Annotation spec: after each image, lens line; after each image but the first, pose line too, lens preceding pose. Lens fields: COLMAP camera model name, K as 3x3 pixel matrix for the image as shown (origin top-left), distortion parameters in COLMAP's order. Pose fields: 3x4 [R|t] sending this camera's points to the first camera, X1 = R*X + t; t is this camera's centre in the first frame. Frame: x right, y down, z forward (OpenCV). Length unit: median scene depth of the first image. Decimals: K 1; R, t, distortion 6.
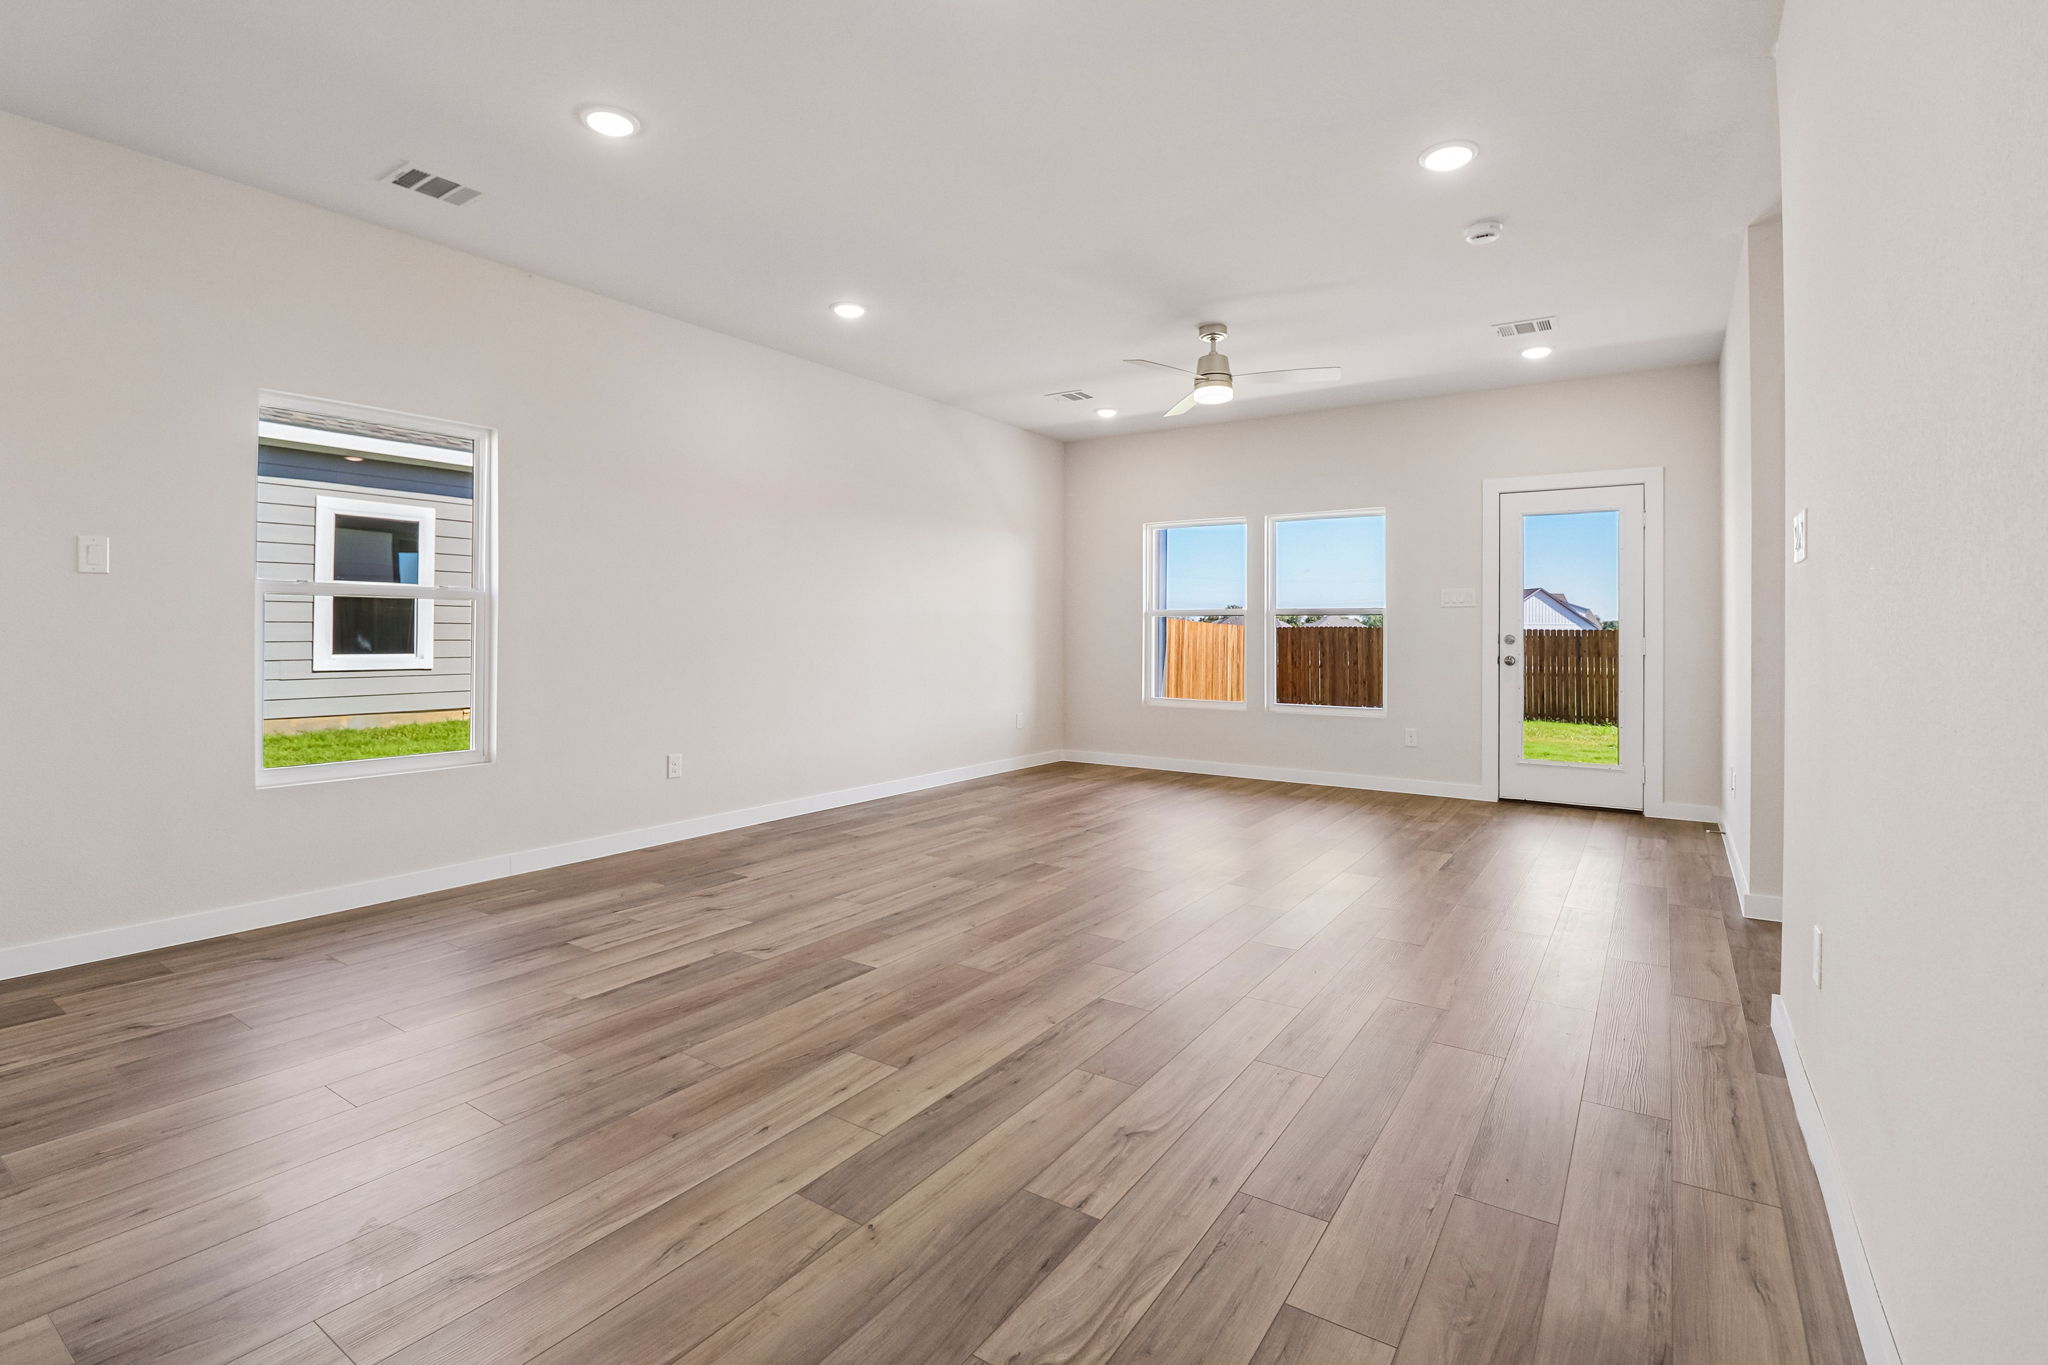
lens RADIAL K [[950.2, 0, 1012.1], [0, 950.2, 639.2], [0, 0, 1]] dist [0.001355, -0.012784]
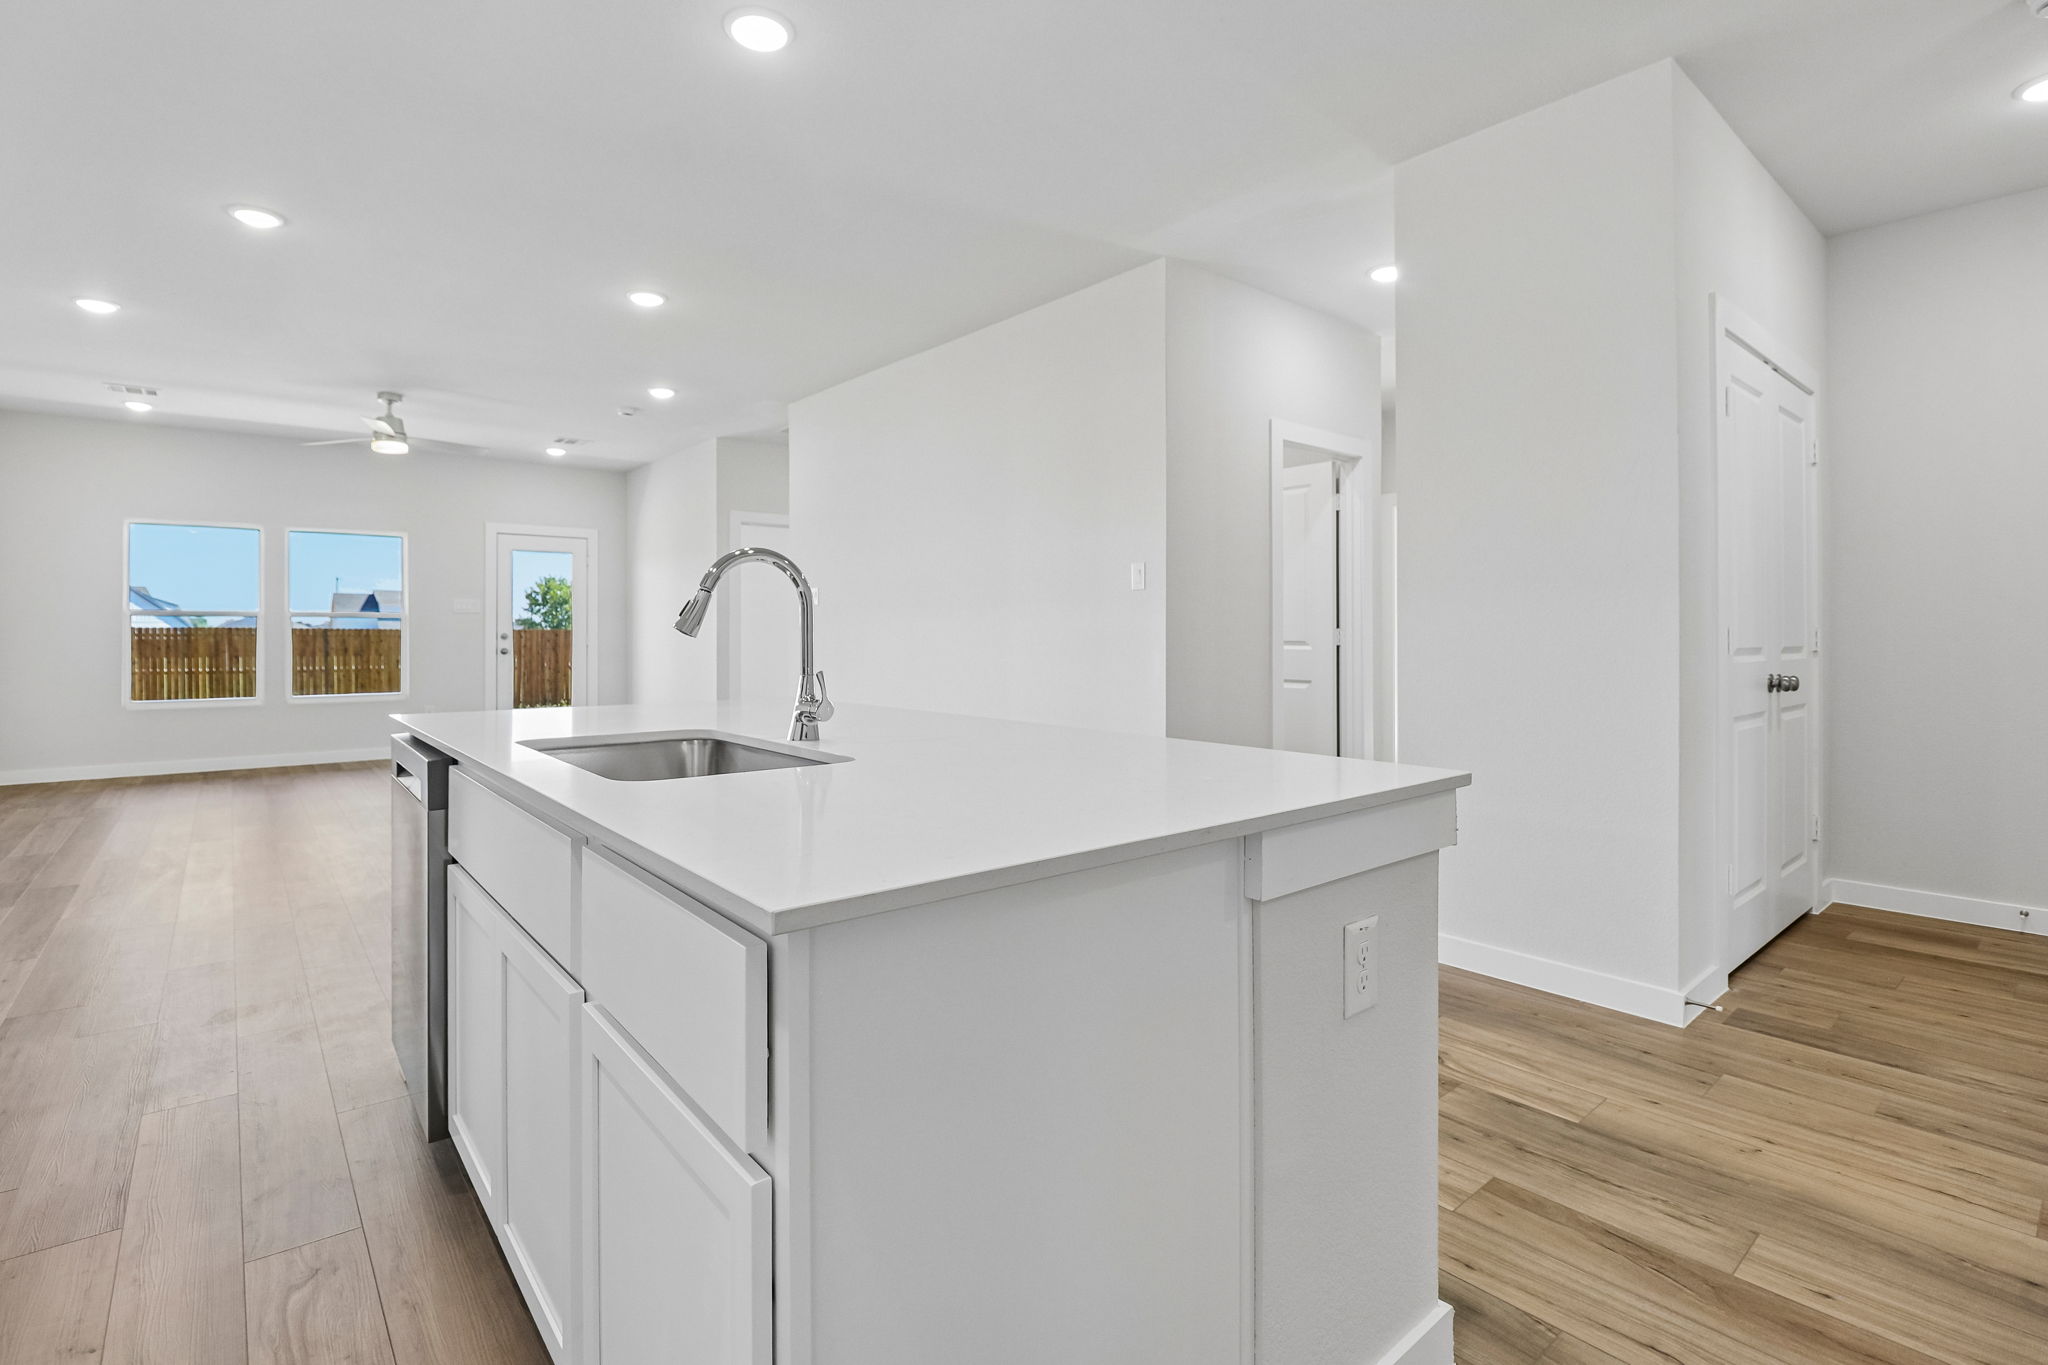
lens RADIAL K [[961.2, 0, 1024.0], [0, 961.2, 626.7], [0, 0, 1]] dist [-0.000268, -0.016418]
pose [[0.270703, 0.001297, 0.962662, -0.811537], [0.008881, 0.999953, -0.003845, -0.002153], [-0.962622, 0.009590, 0.270679, -0.174710]]
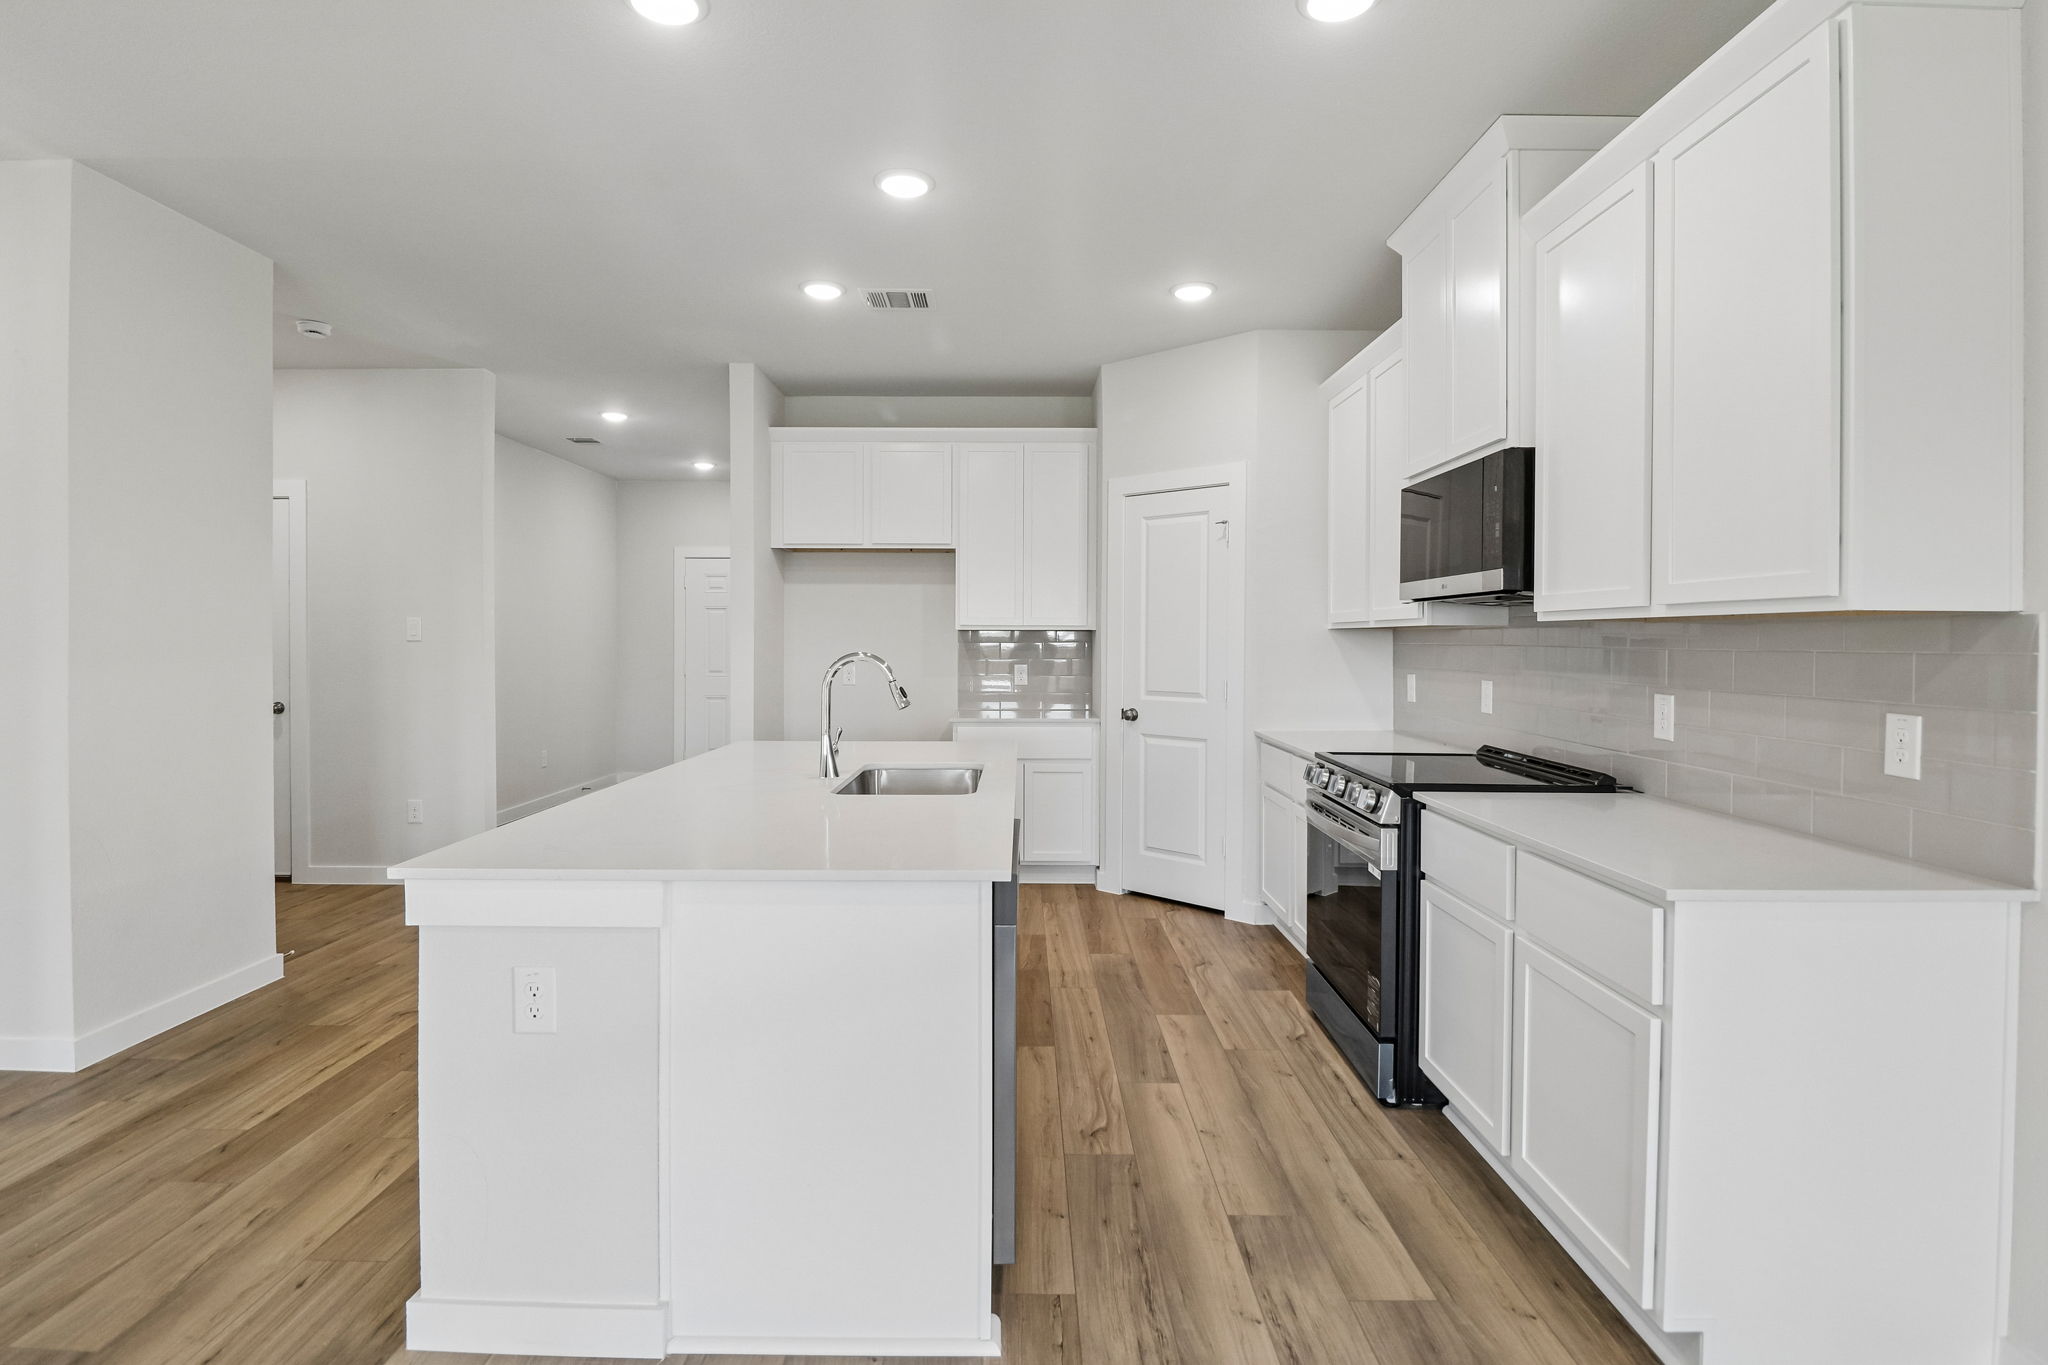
lens RADIAL K [[1009.1, 0, 1023.2], [0, 1009.1, 642.9], [0, 0, 1]] dist [-0.003312, -0.000982]
pose [[-0.822566, -0.006553, -0.568632, -0.223983], [-0.012702, 0.999896, 0.006851, -0.045107], [0.568527, 0.012859, -0.822564, 0.570945]]
